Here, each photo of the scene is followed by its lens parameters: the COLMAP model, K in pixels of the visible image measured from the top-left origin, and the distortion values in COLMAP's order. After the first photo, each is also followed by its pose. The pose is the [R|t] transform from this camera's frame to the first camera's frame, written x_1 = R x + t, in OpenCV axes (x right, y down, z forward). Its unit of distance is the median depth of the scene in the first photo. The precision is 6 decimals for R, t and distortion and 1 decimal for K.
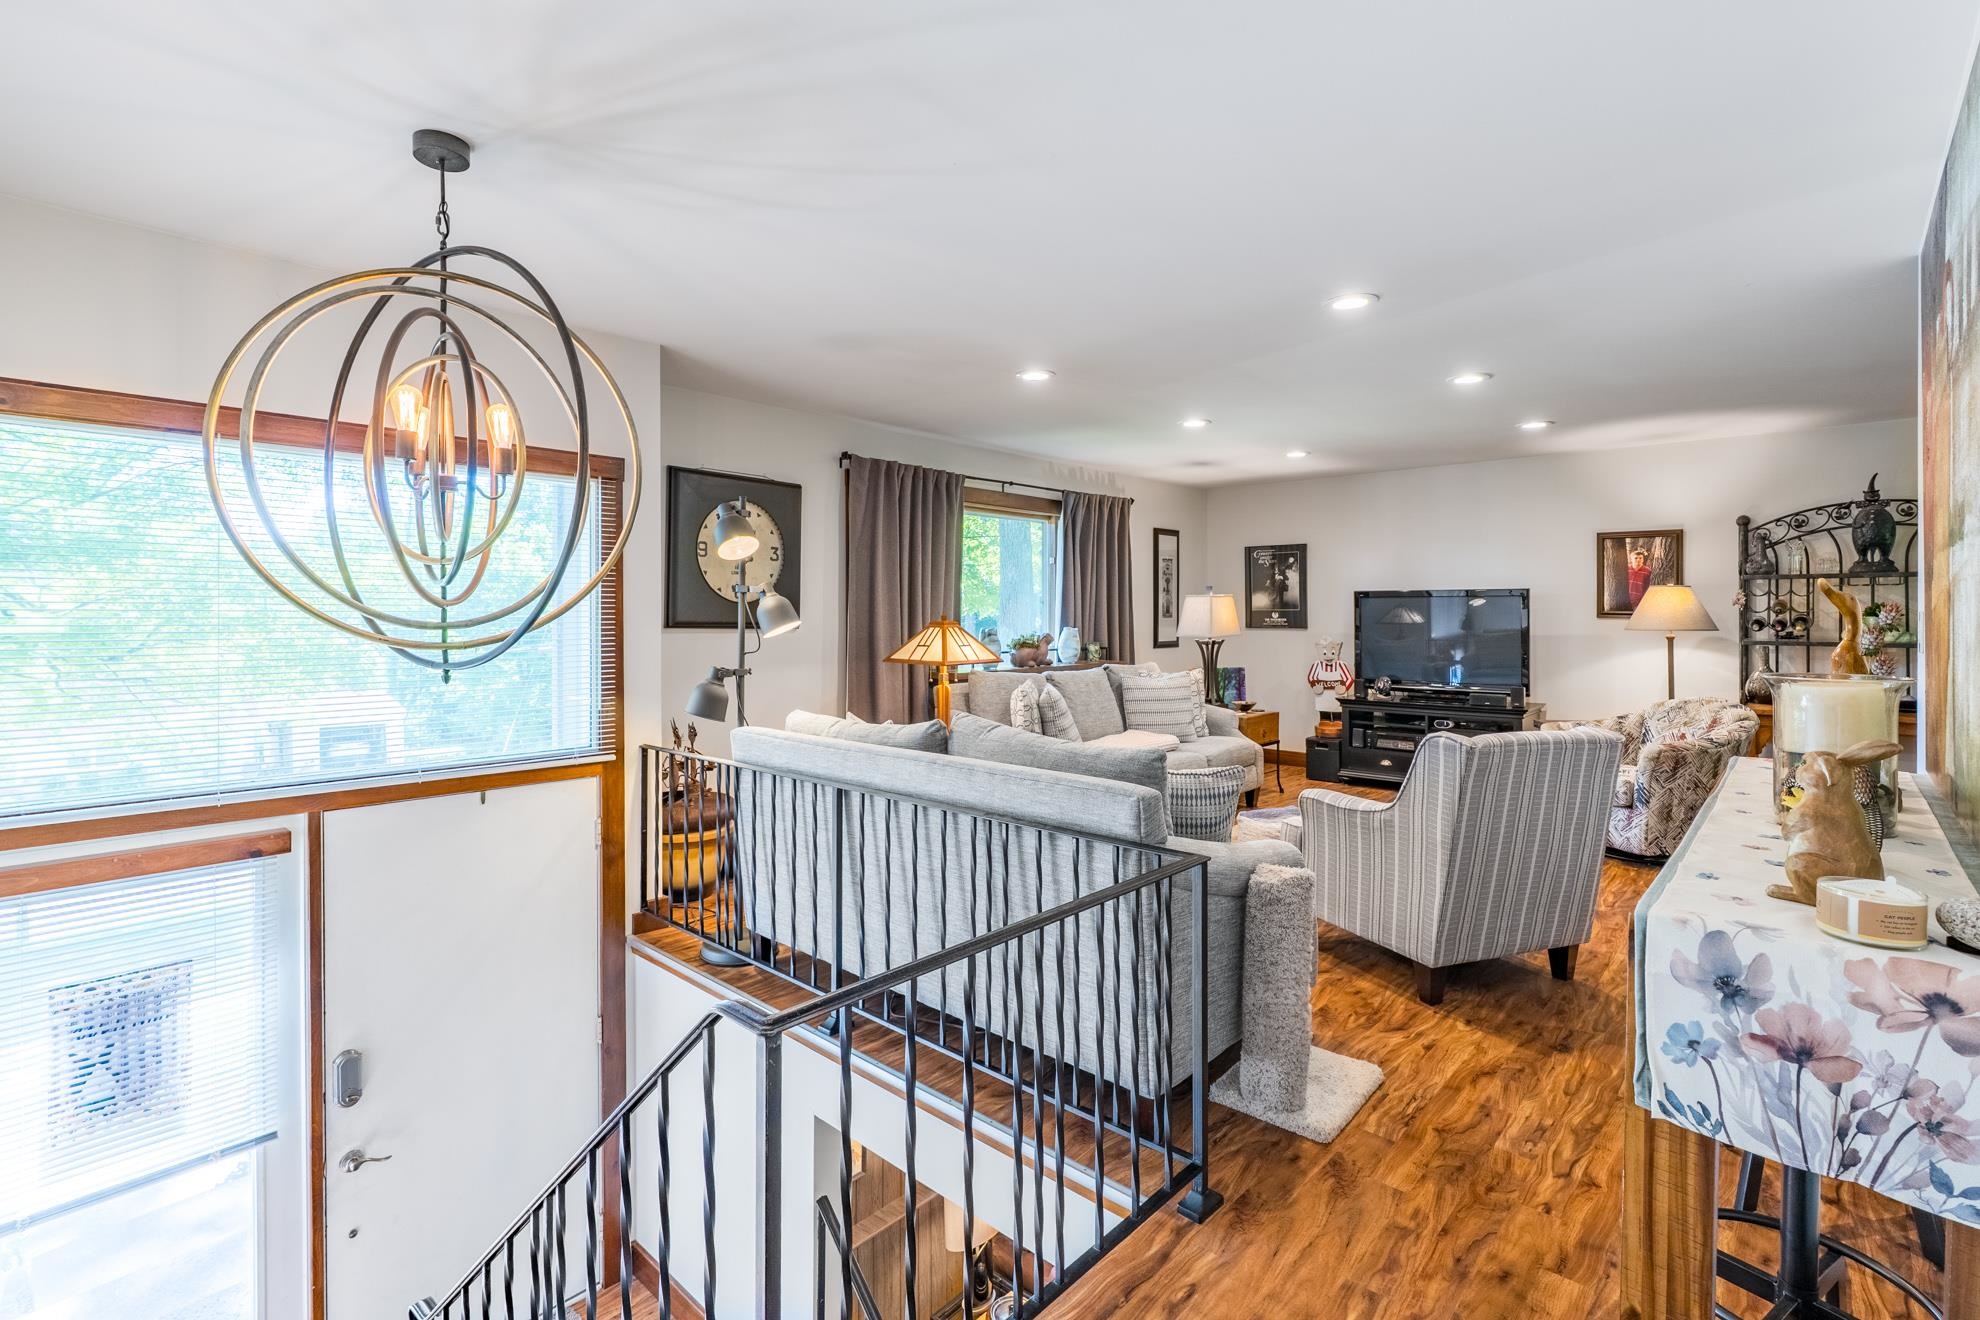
lens RADIAL K [[946.5, 0, 1008.6], [0, 946.5, 609.7], [0, 0, 1]] dist [-0.002811, -0.000578]
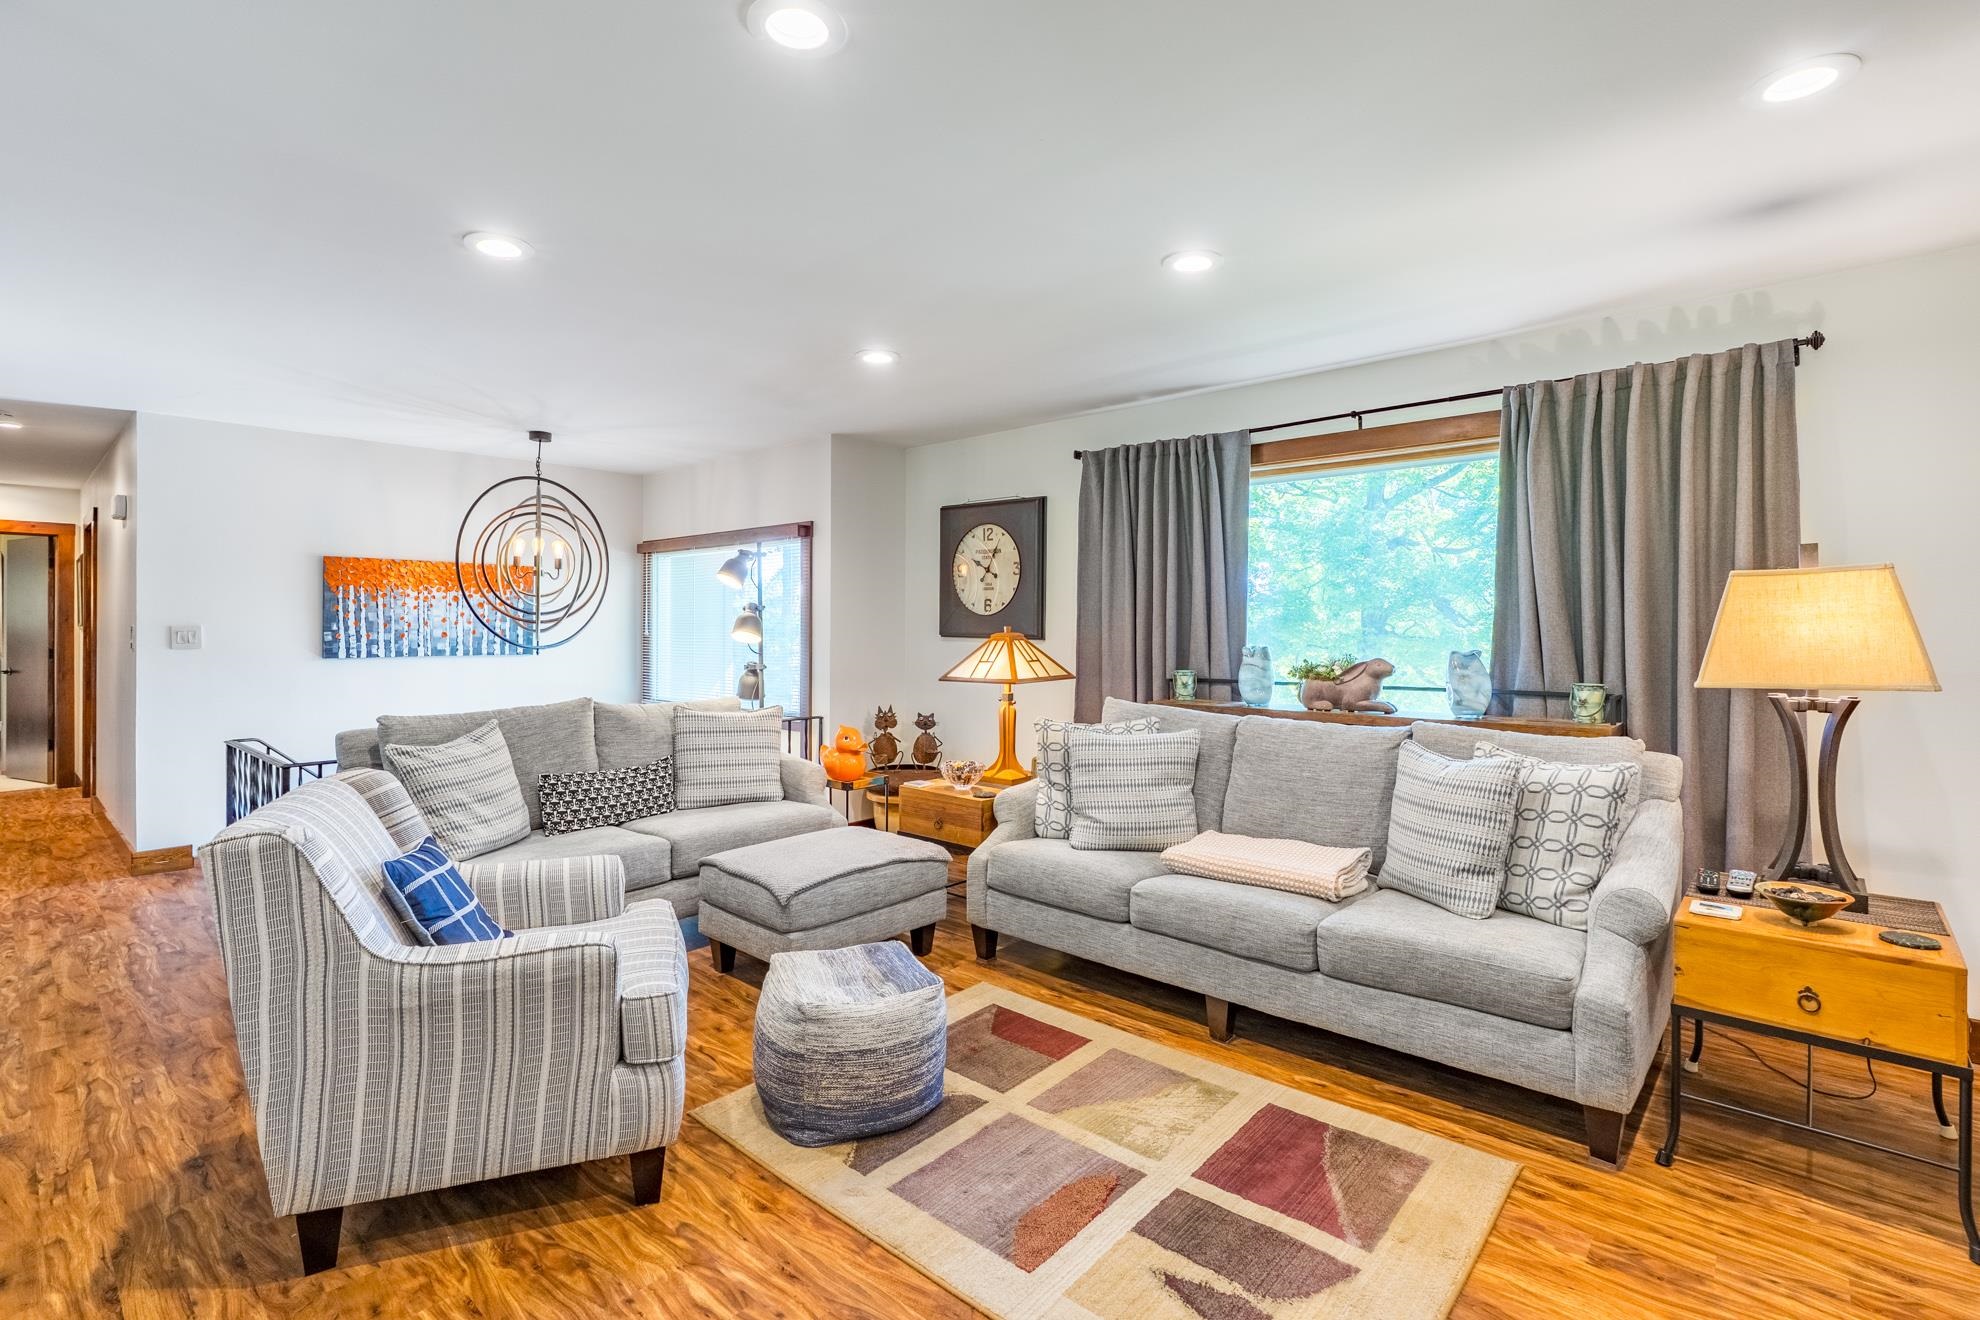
lens RADIAL K [[942.0, 0, 991.3], [0, 942.0, 621.1], [0, 0, 1]] dist [-0.005048, -0.000093]
pose [[-0.033402, -0.006672, -0.999420, 0.638529], [0.004134, 0.999968, -0.006814, 0.005419], [0.999433, -0.004360, -0.033373, 0.798891]]
